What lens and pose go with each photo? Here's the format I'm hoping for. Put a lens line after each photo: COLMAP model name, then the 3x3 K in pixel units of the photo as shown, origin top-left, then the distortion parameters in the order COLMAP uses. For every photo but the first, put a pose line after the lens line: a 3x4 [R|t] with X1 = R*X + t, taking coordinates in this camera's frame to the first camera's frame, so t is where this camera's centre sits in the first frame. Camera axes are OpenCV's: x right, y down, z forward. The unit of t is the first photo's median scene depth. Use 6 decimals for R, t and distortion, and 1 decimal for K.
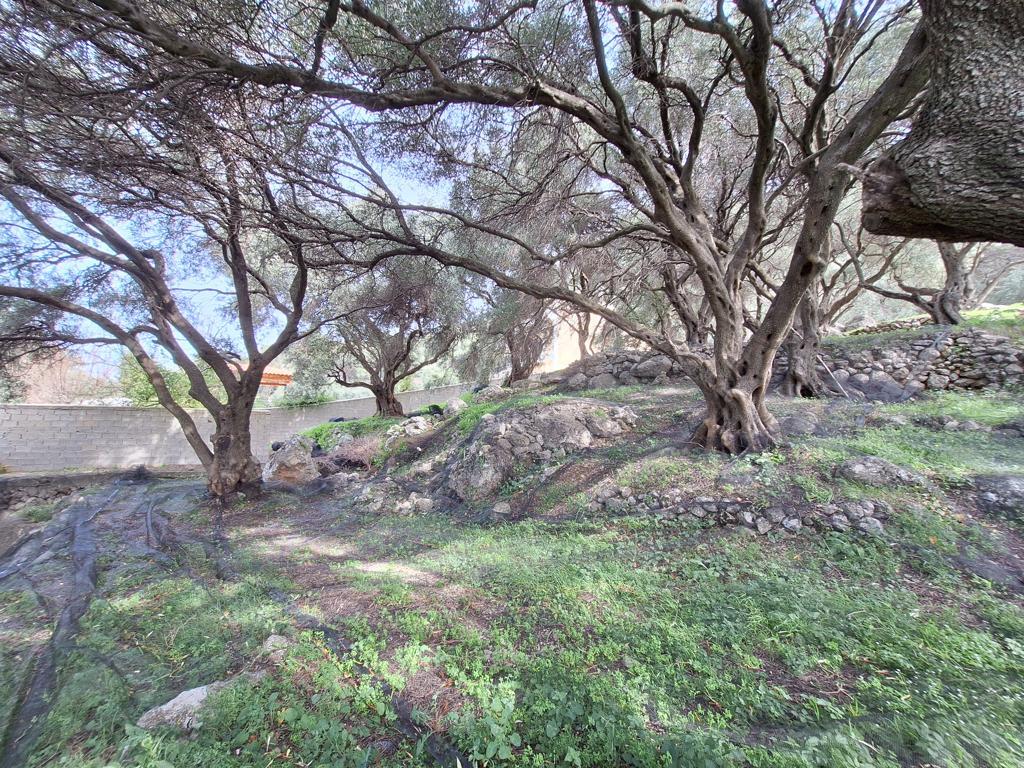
lens RADIAL K [[398.8, 0, 512.8], [0, 398.8, 388.8], [0, 0, 1]] dist [-0.015187, 0.000458]
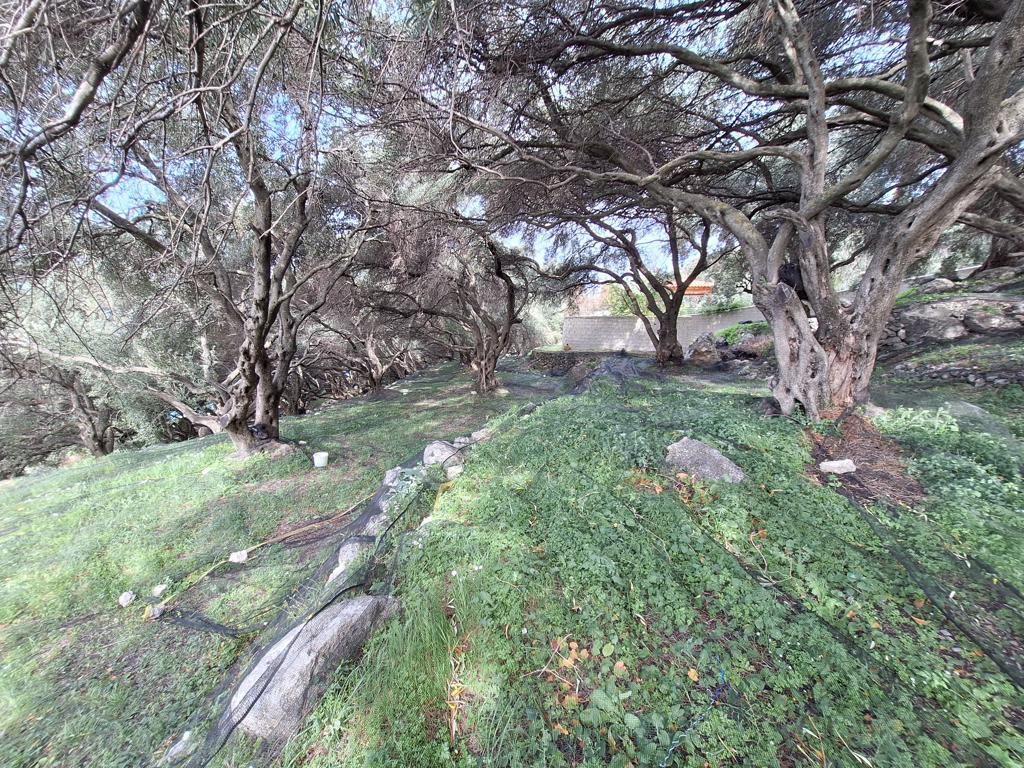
lens RADIAL K [[398.8, 0, 510.6], [0, 398.8, 387.9], [0, 0, 1]] dist [-0.015187, 0.000458]
pose [[0.549102, 0.121026, -0.826946, 0.395383], [0.070609, 0.979204, 0.190195, -0.016693], [0.832767, -0.162827, 0.529137, -0.551482]]
